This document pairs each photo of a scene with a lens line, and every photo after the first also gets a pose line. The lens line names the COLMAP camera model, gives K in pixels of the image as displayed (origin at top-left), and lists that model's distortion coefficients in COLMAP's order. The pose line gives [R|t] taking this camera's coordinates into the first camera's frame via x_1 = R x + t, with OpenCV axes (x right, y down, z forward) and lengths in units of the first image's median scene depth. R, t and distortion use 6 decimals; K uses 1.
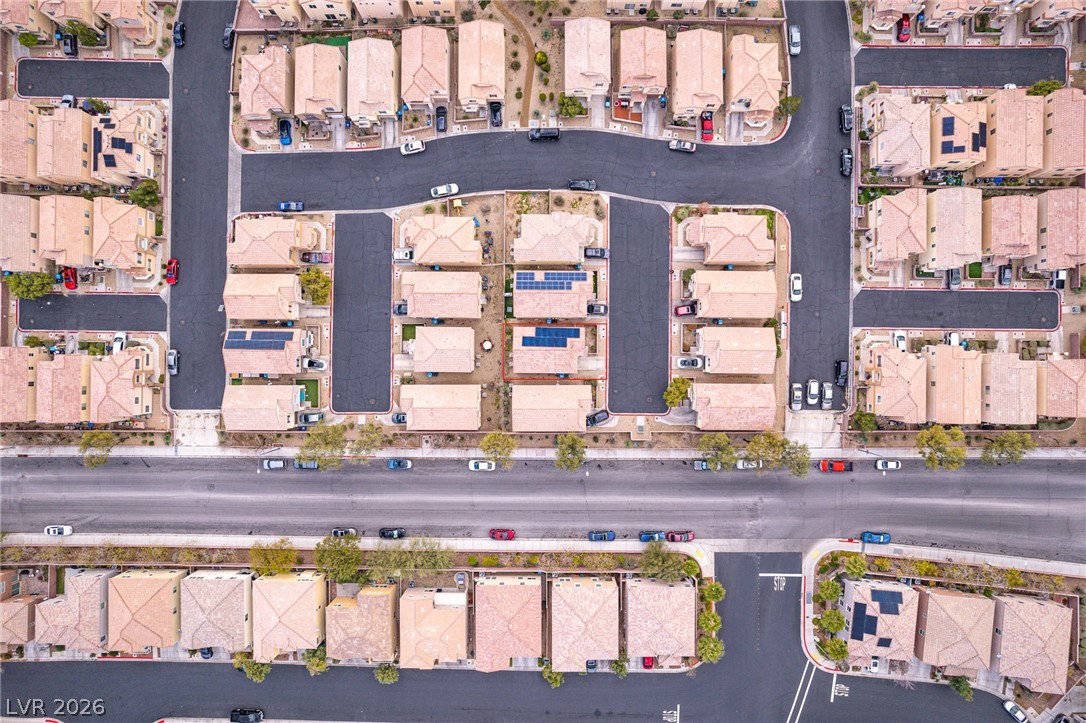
lens RADIAL K [[695.7, 0, 542.3], [0, 695.7, 360.1], [0, 0, 1]] dist [-0.081635, 0.073490]
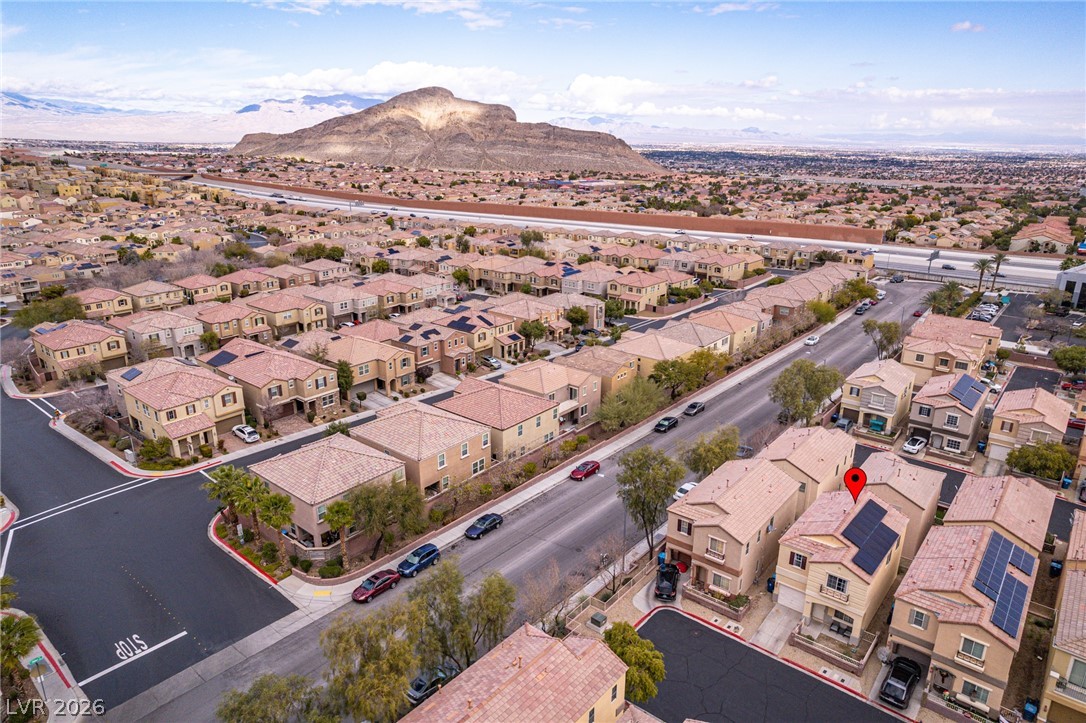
lens RADIAL K [[695.7, 0, 546.5], [0, 695.7, 360.0], [0, 0, 1]] dist [-0.081635, 0.073490]
pose [[-0.634303, 0.243638, -0.733690, 0.455532], [-0.773074, -0.194935, 0.603620, -0.116370], [0.004043, 0.950074, 0.311998, 0.687860]]
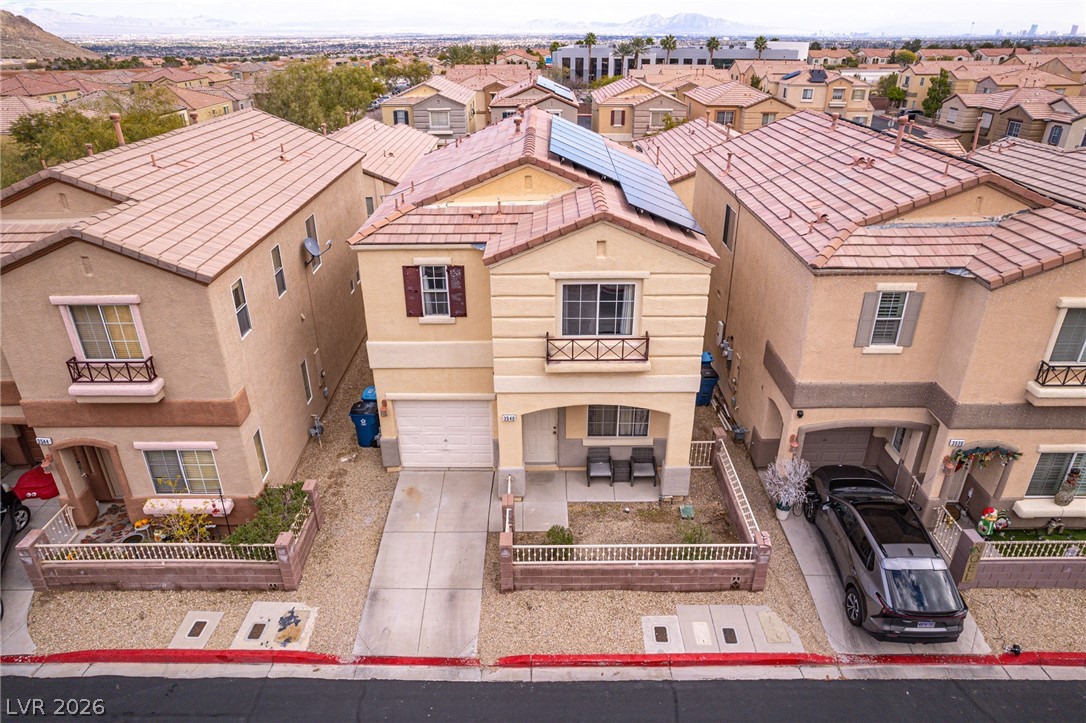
lens RADIAL K [[695.7, 0, 546.5], [0, 695.7, 362.1], [0, 0, 1]] dist [-0.081635, 0.073490]
pose [[0.011217, 0.449273, -0.893324, 0.165643], [-0.999904, 0.012285, -0.006377, -0.015474], [0.008109, 0.893310, 0.449368, 0.912592]]
